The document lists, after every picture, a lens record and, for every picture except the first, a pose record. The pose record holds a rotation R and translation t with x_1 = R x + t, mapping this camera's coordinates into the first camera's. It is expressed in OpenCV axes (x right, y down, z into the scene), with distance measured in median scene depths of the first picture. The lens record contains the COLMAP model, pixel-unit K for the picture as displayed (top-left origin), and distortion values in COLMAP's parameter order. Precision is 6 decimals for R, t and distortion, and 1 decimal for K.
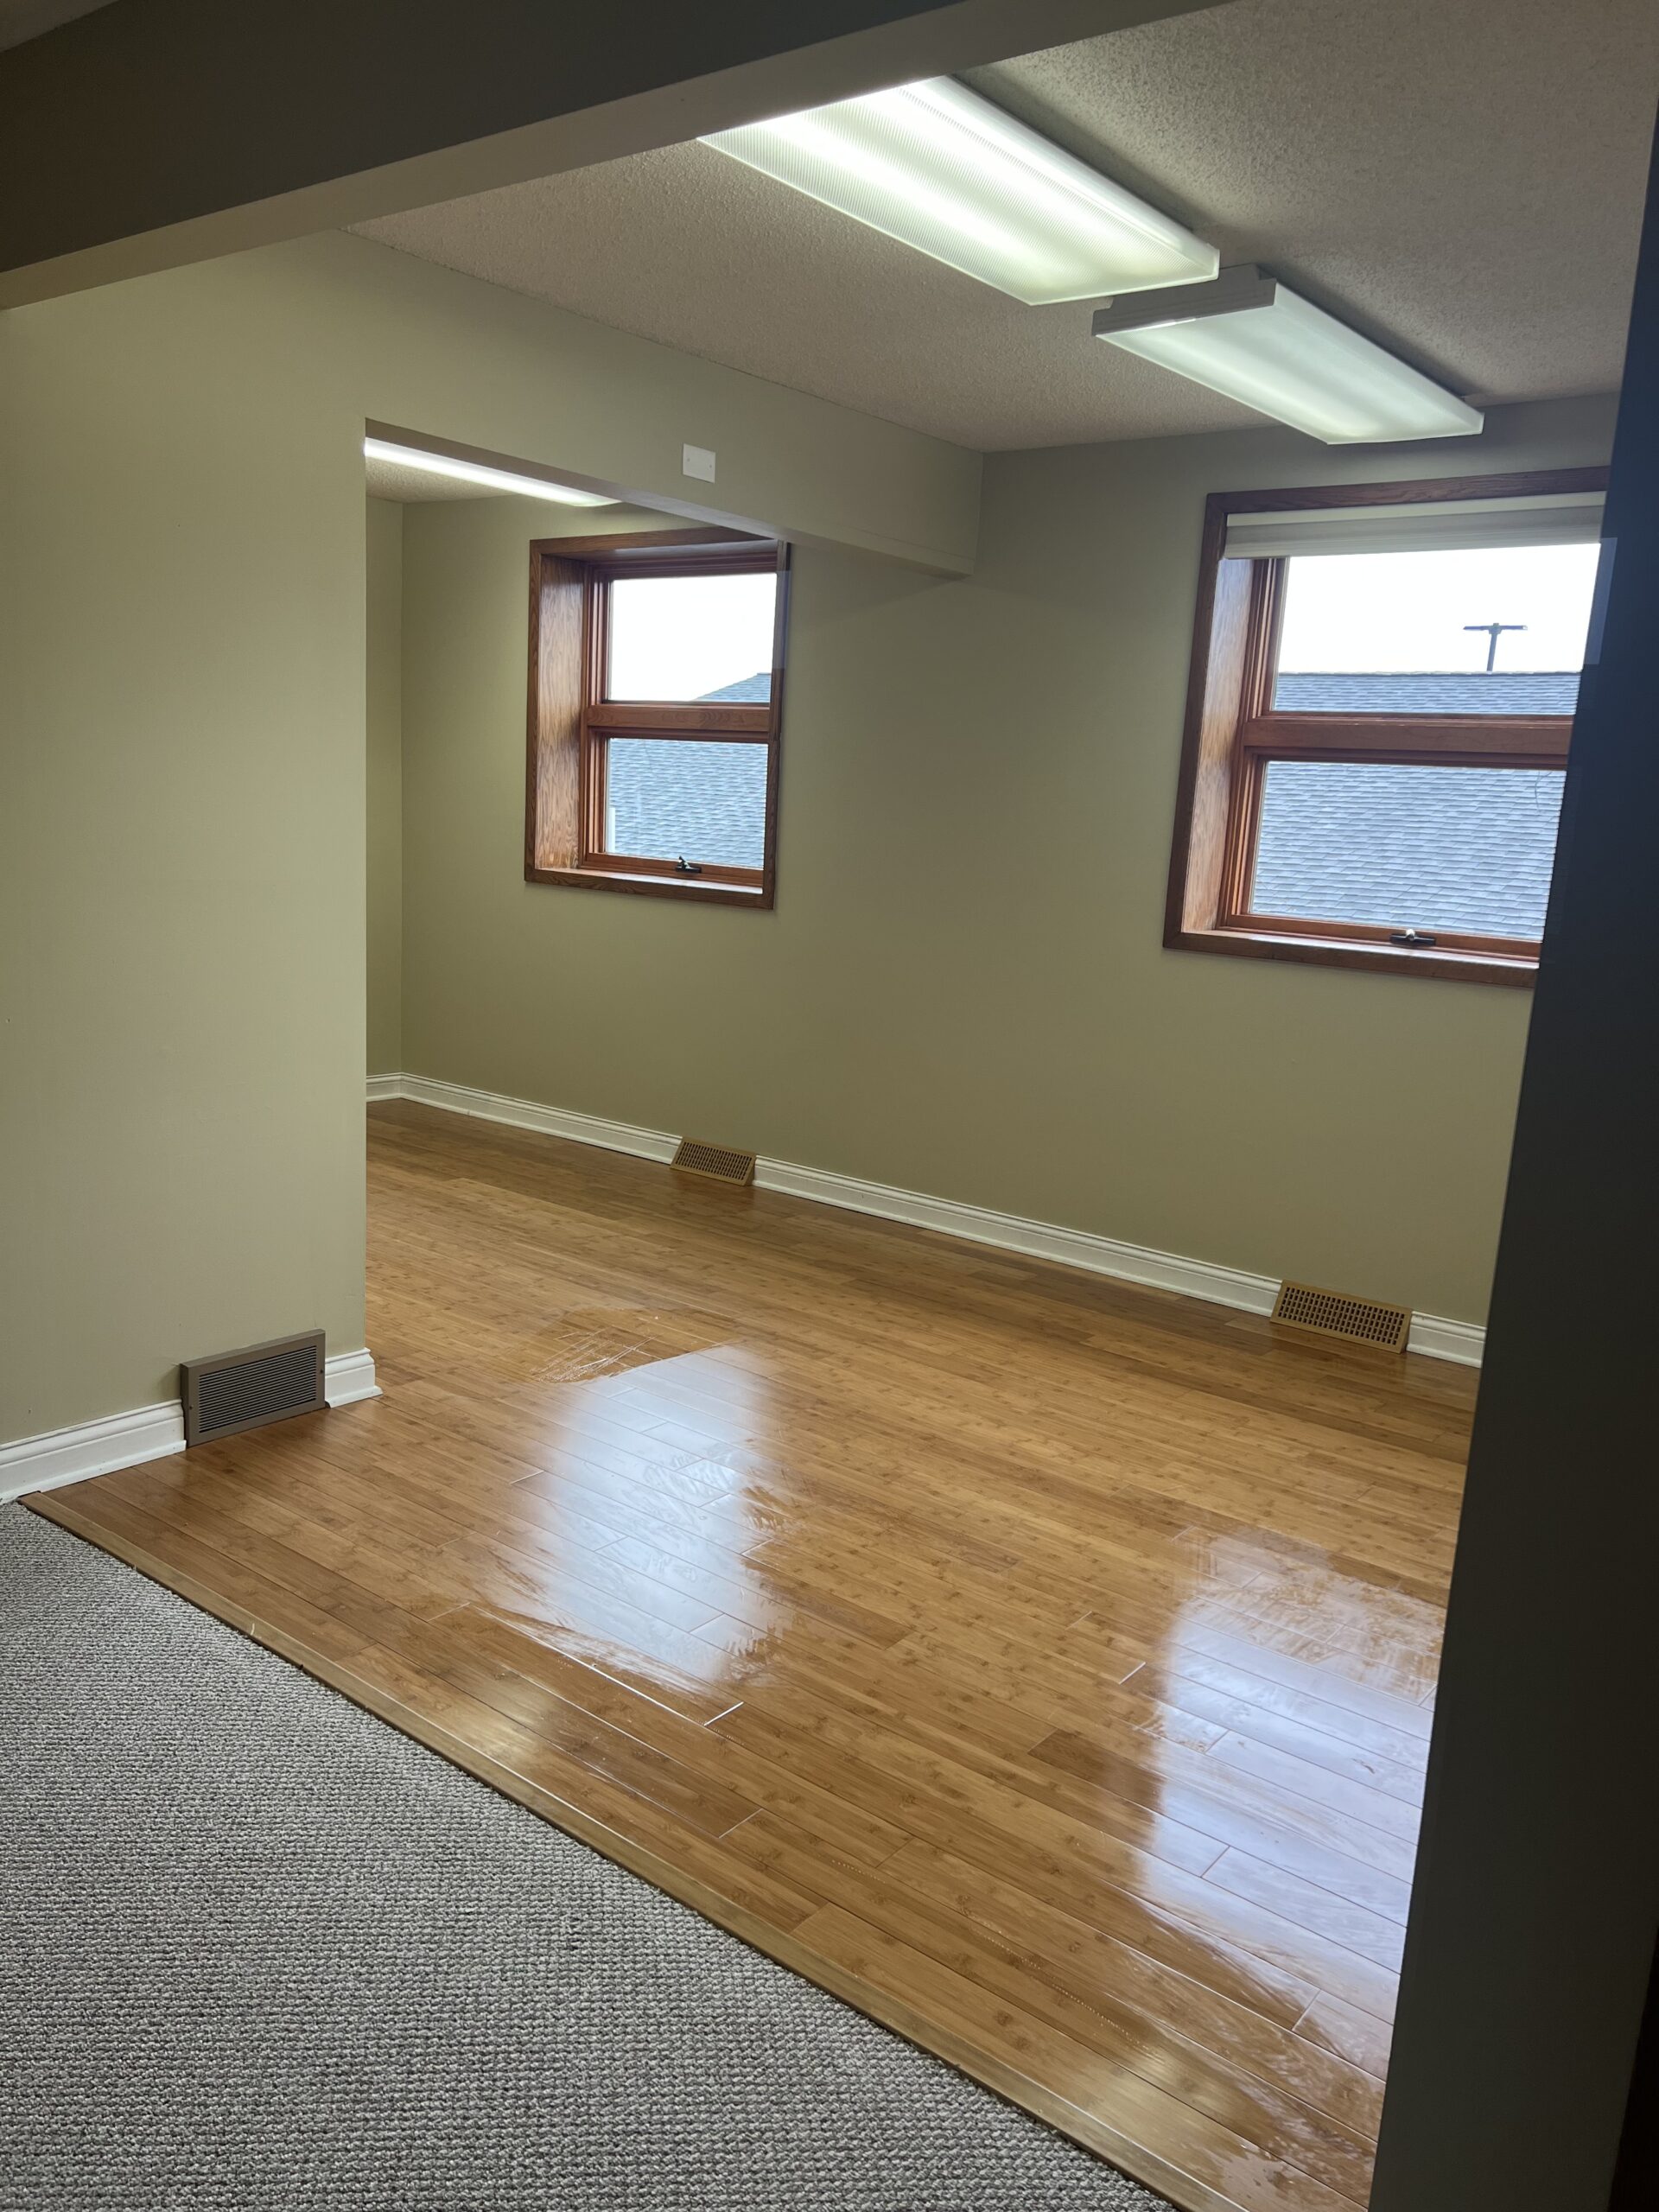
lens RADIAL K [[1655.9, 0, 829.1], [0, 1655.9, 1110.1], [0, 0, 1]] dist [0.011188, -0.028861]
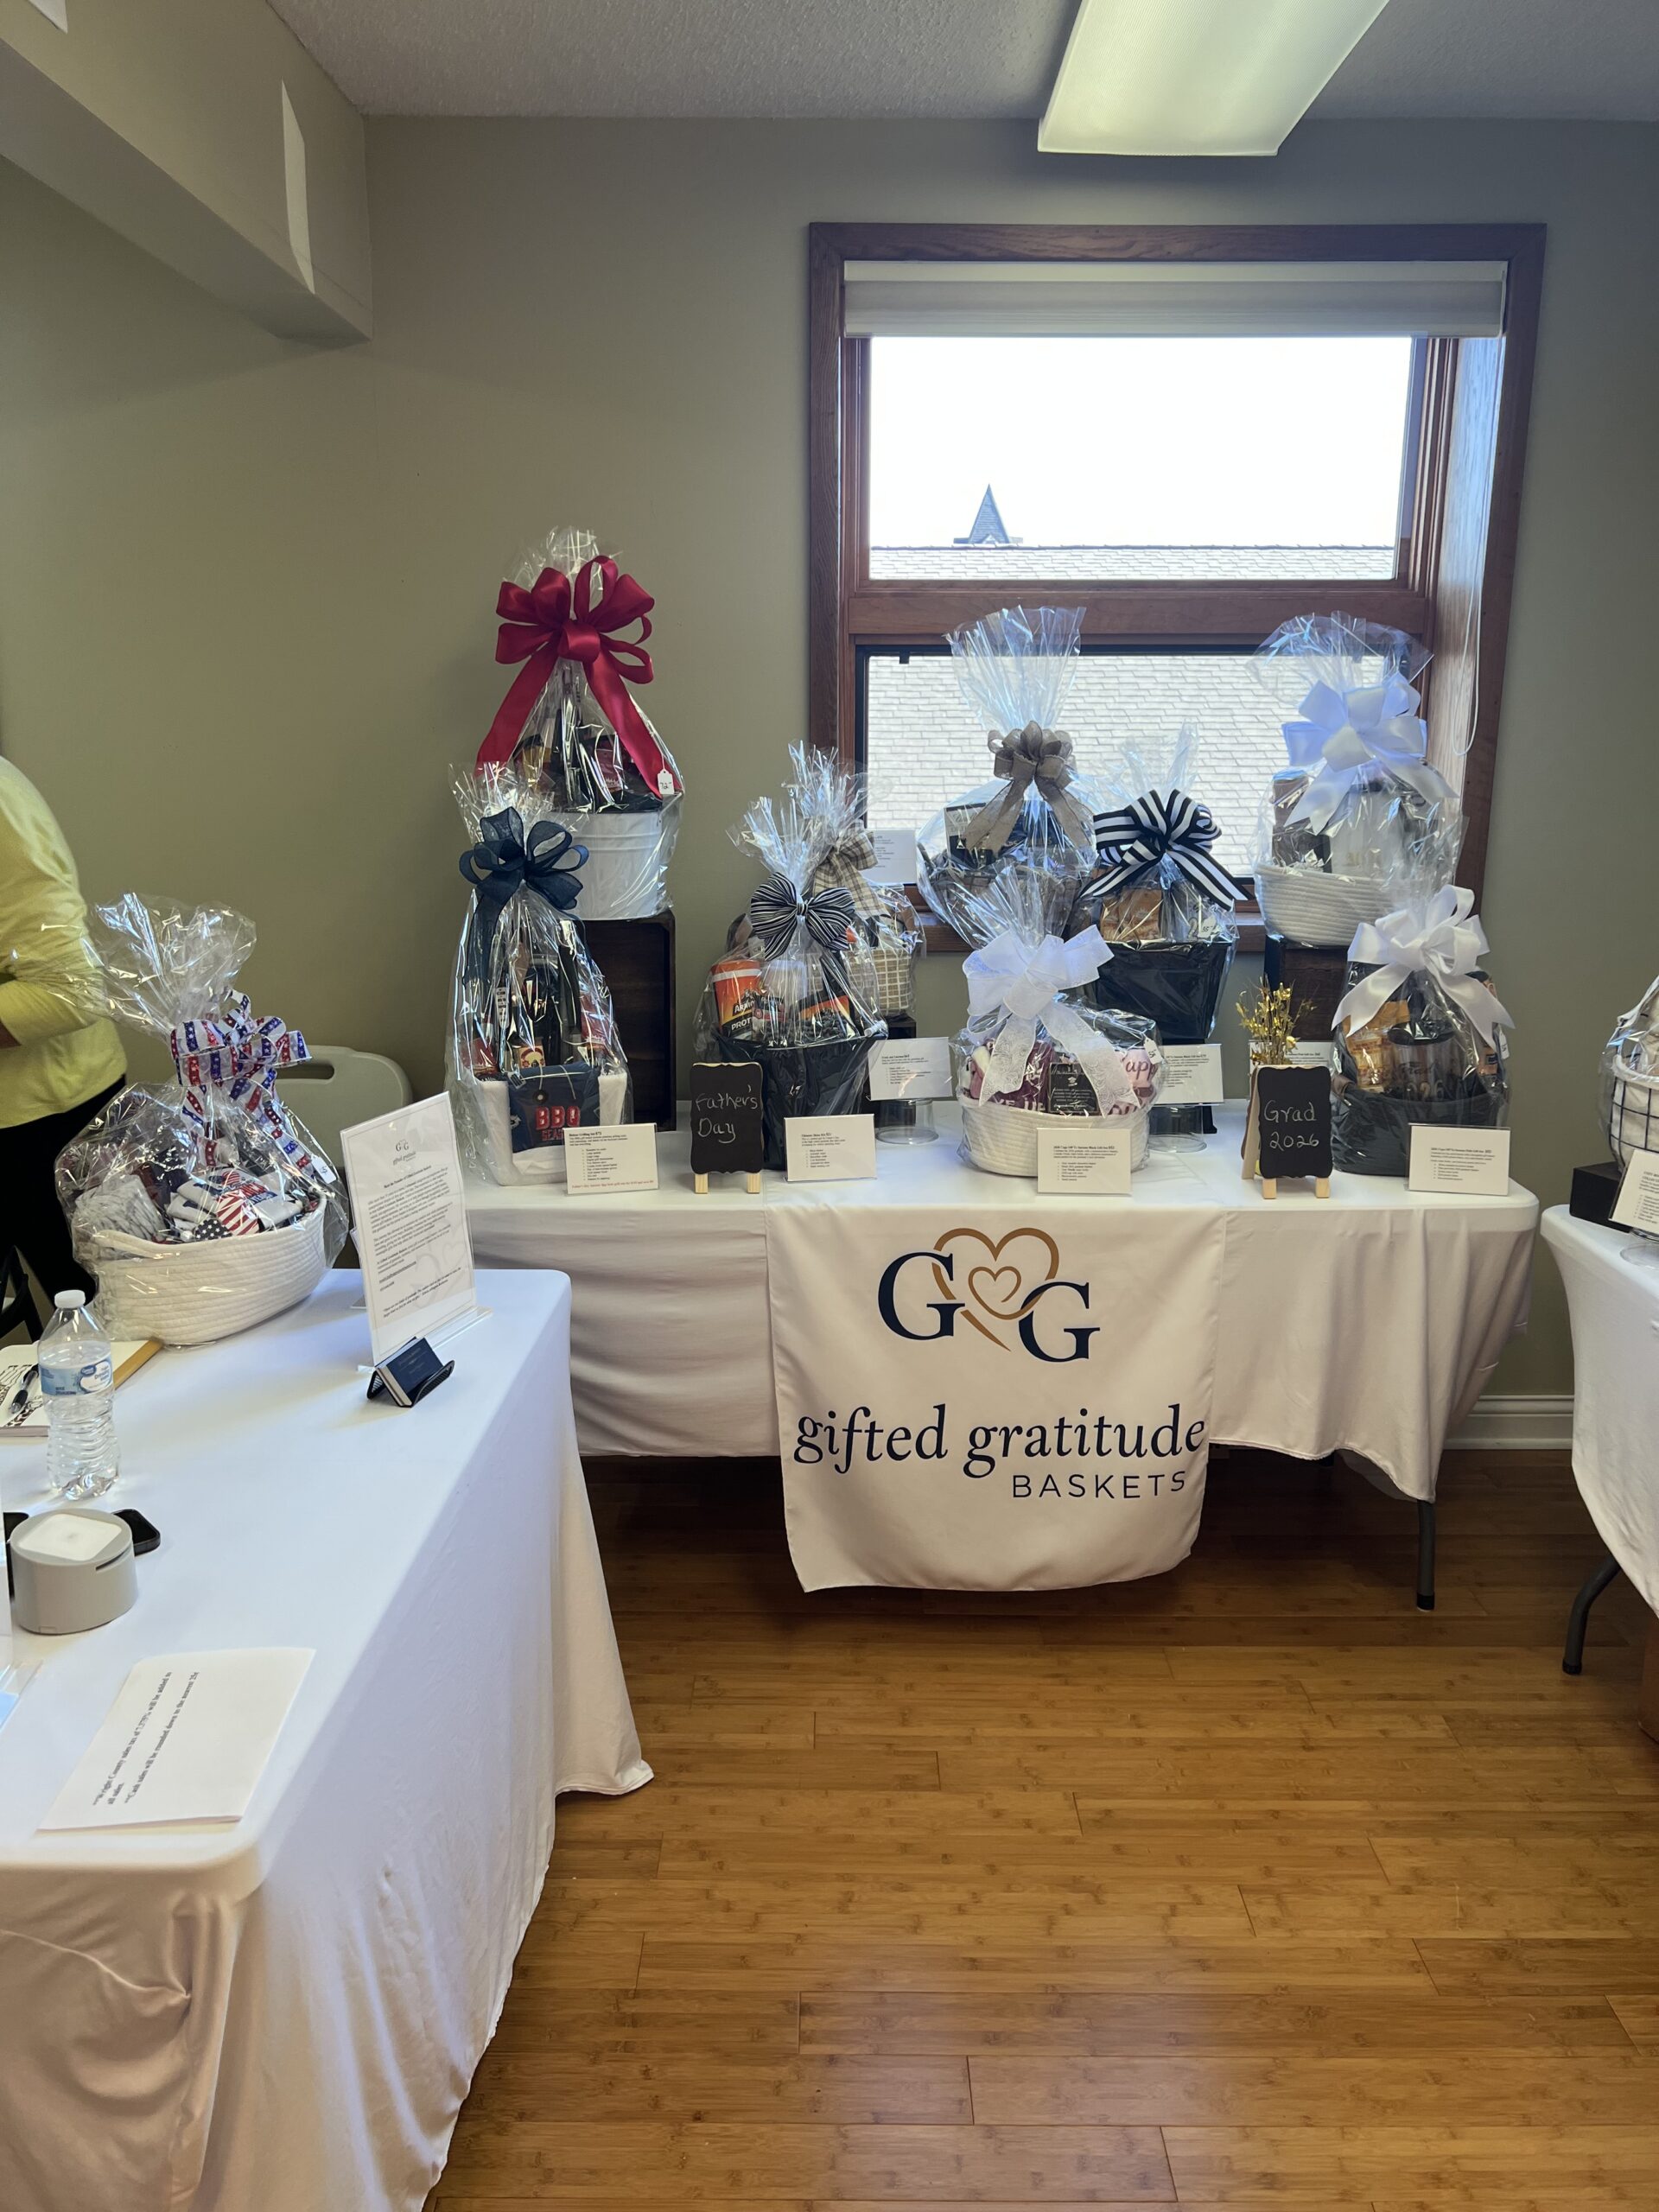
lens RADIAL K [[1655.9, 0, 845.0], [0, 1655.9, 1109.2], [0, 0, 1]] dist [0.011188, -0.028861]
pose [[0.786815, -0.201411, 0.583400, -0.163830], [0.160947, 0.979506, 0.121097, -0.103659], [-0.595834, -0.001385, 0.803106, 0.425863]]
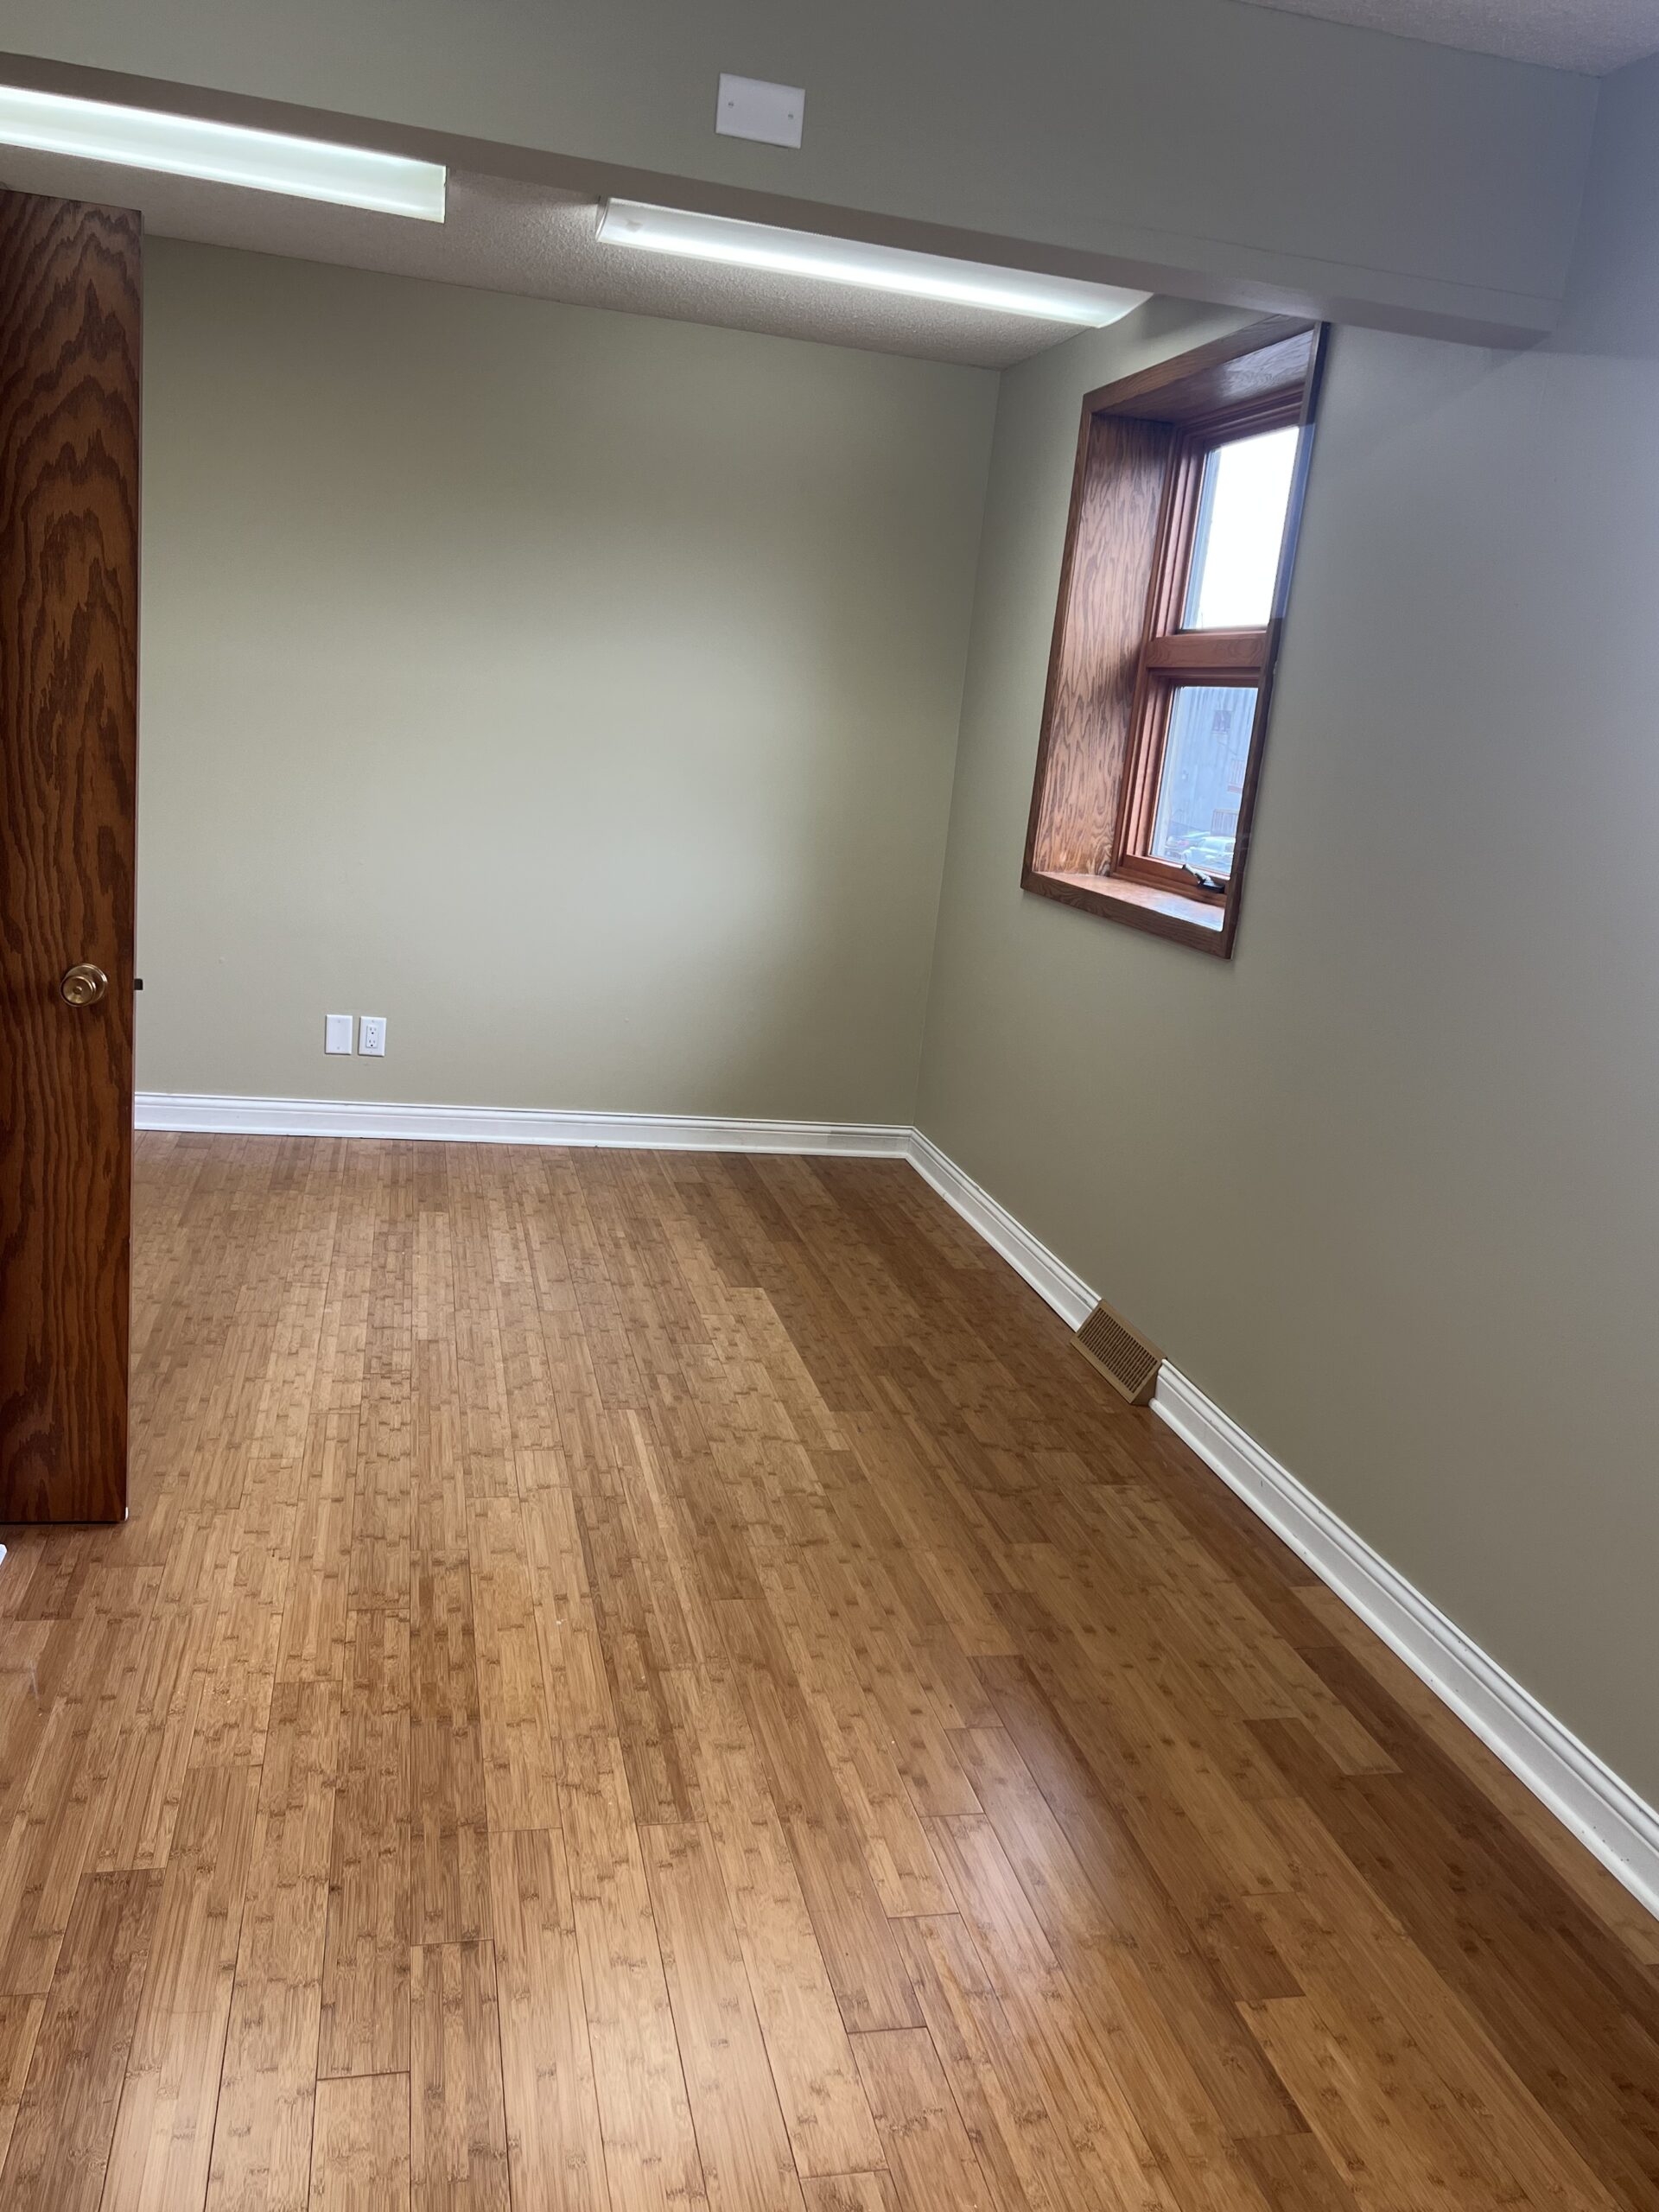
lens RADIAL K [[1718.0, 0, 827.4], [0, 1718.0, 1098.1], [0, 0, 1]] dist [0.009299, -0.027887]
pose [[0.781720, 0.161651, -0.602315, 0.248780], [-0.172606, 0.984174, 0.040116, -0.079071], [0.599267, 0.072603, 0.797250, 0.456163]]
